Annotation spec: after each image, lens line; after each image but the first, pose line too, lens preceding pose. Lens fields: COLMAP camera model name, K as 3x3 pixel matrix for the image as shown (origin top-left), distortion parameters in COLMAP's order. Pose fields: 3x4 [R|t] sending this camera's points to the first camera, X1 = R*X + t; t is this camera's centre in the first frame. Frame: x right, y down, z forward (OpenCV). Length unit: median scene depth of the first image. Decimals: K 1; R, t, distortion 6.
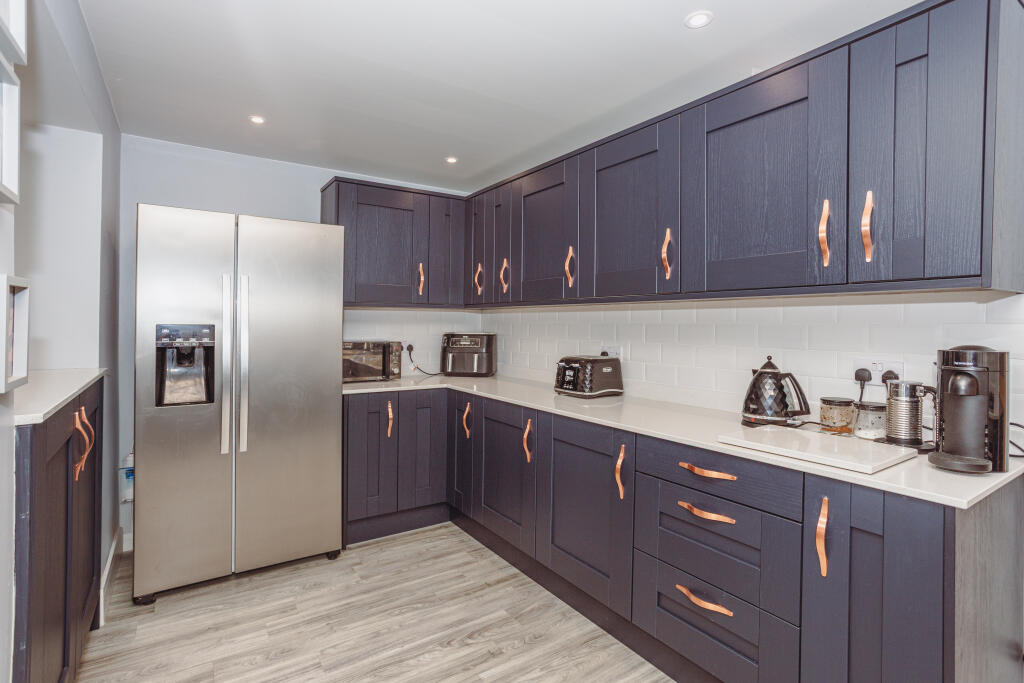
lens RADIAL K [[502.1, 0, 507.2], [0, 502.1, 327.9], [0, 0, 1]] dist [-0.005187, 0.005662]
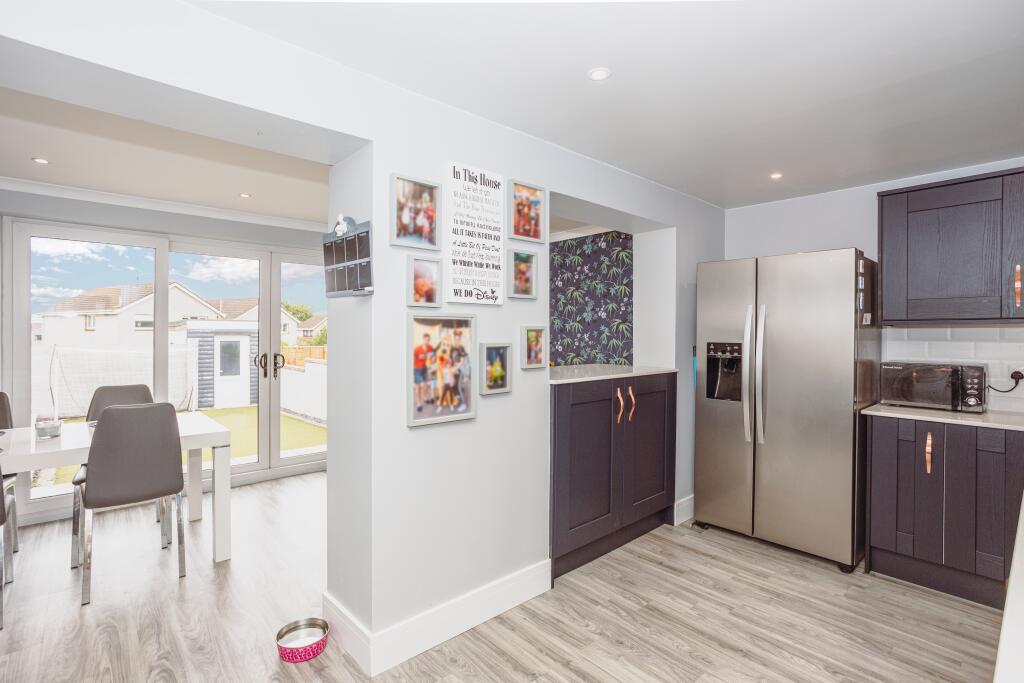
lens RADIAL K [[502.1, 0, 513.9], [0, 502.1, 334.9], [0, 0, 1]] dist [-0.005187, 0.005662]
pose [[0.167523, 0.004881, -0.985856, 0.657168], [-0.010008, 0.999945, 0.003251, -0.026969], [0.985817, 0.009322, 0.167563, 0.182363]]
